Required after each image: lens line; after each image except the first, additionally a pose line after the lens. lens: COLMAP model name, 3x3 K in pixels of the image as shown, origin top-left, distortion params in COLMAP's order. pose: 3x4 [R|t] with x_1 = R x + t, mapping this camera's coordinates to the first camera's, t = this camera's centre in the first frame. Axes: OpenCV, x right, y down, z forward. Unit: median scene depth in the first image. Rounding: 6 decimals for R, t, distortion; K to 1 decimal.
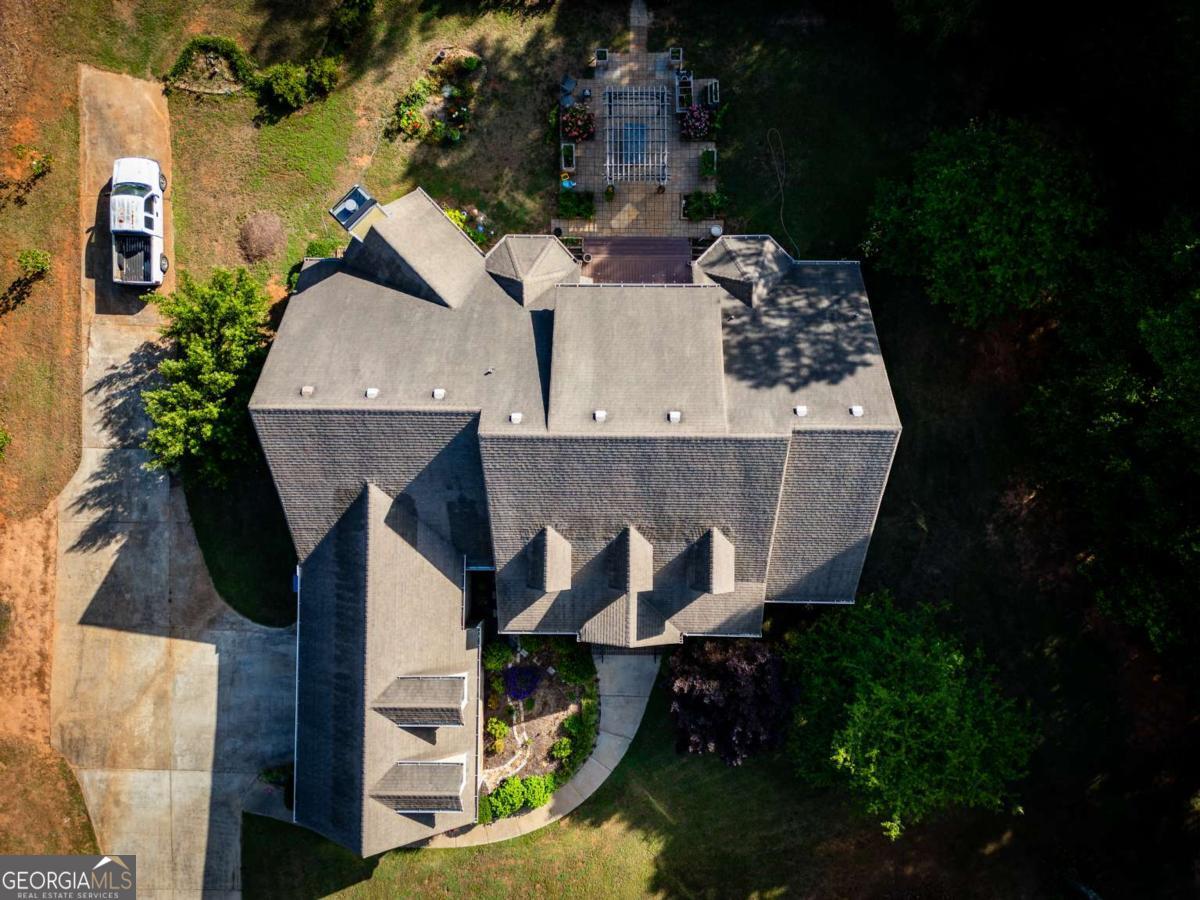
lens RADIAL K [[889.9, 0, 600.0], [0, 889.9, 450.0], [0, 0, 1]] dist [0.069141, -0.069812]
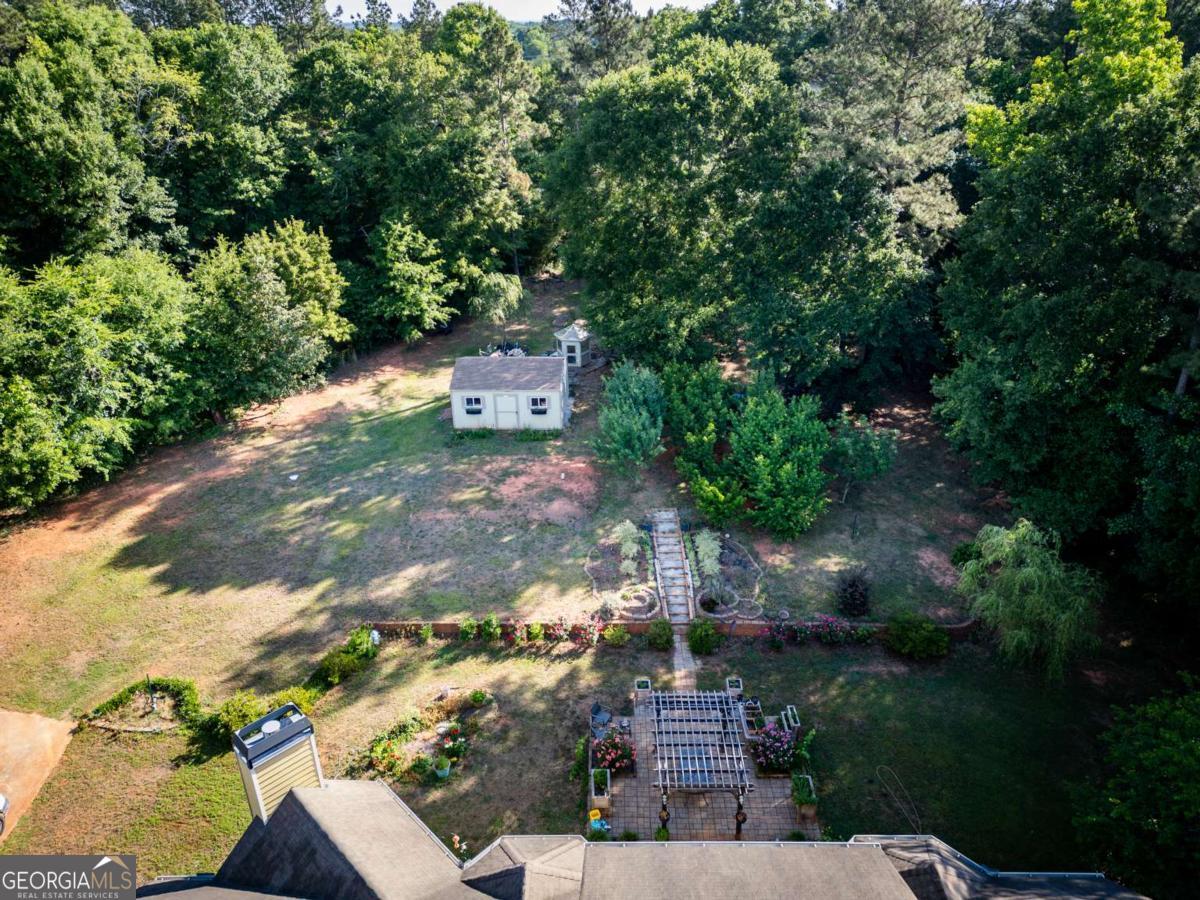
lens RADIAL K [[889.9, 0, 600.0], [0, 889.9, 450.0], [0, 0, 1]] dist [0.069141, -0.069812]
pose [[0.999973, 0.001340, -0.007218, -0.032538], [-0.007085, 0.433782, -0.900990, 0.197280], [0.001924, 0.901017, 0.433780, 0.477626]]
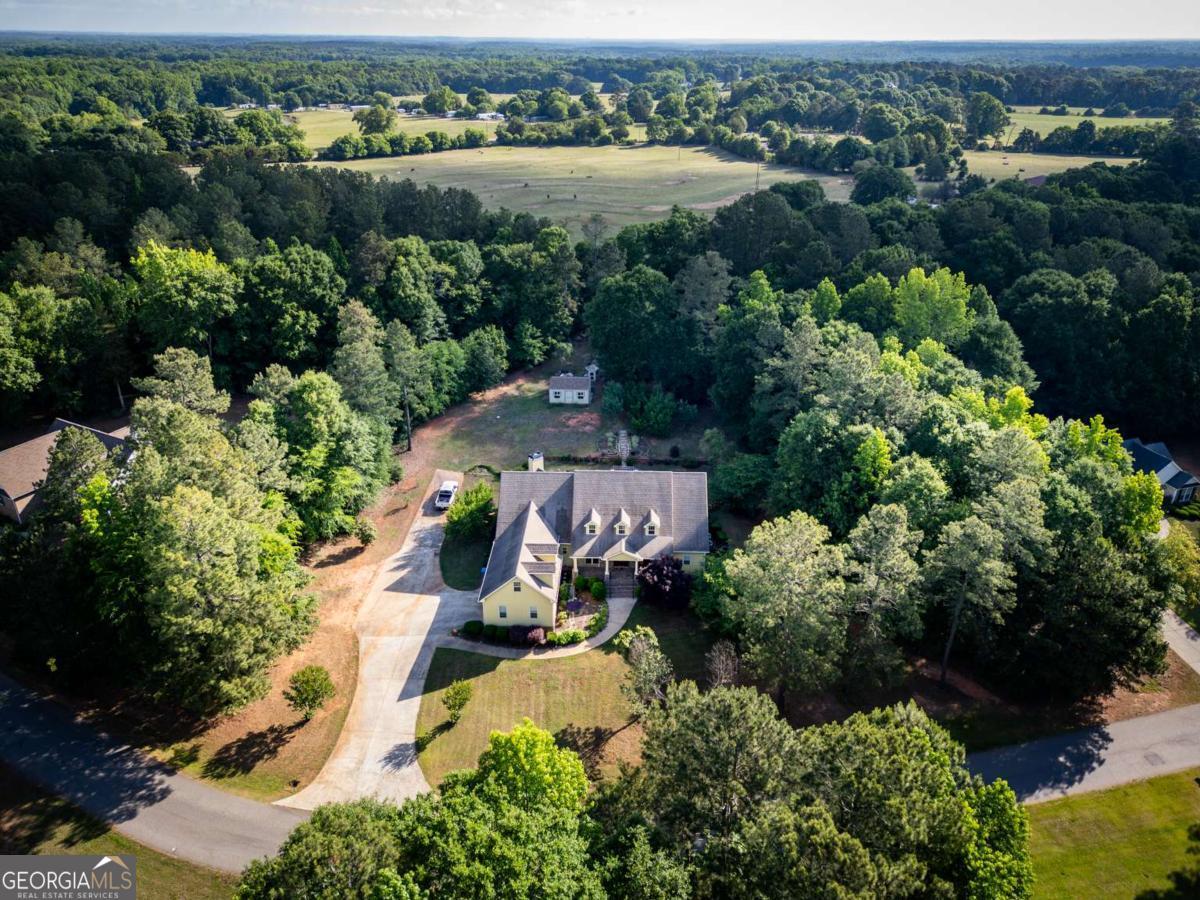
lens RADIAL K [[844.0, 0, 605.1], [0, 844.0, 446.4], [0, 0, 1]] dist [0.119873, -0.137444]
pose [[0.999615, 0.027425, -0.004094, -0.012750], [-0.015521, 0.431075, -0.902183, 2.156330], [-0.022978, 0.901899, 0.431335, -0.301092]]
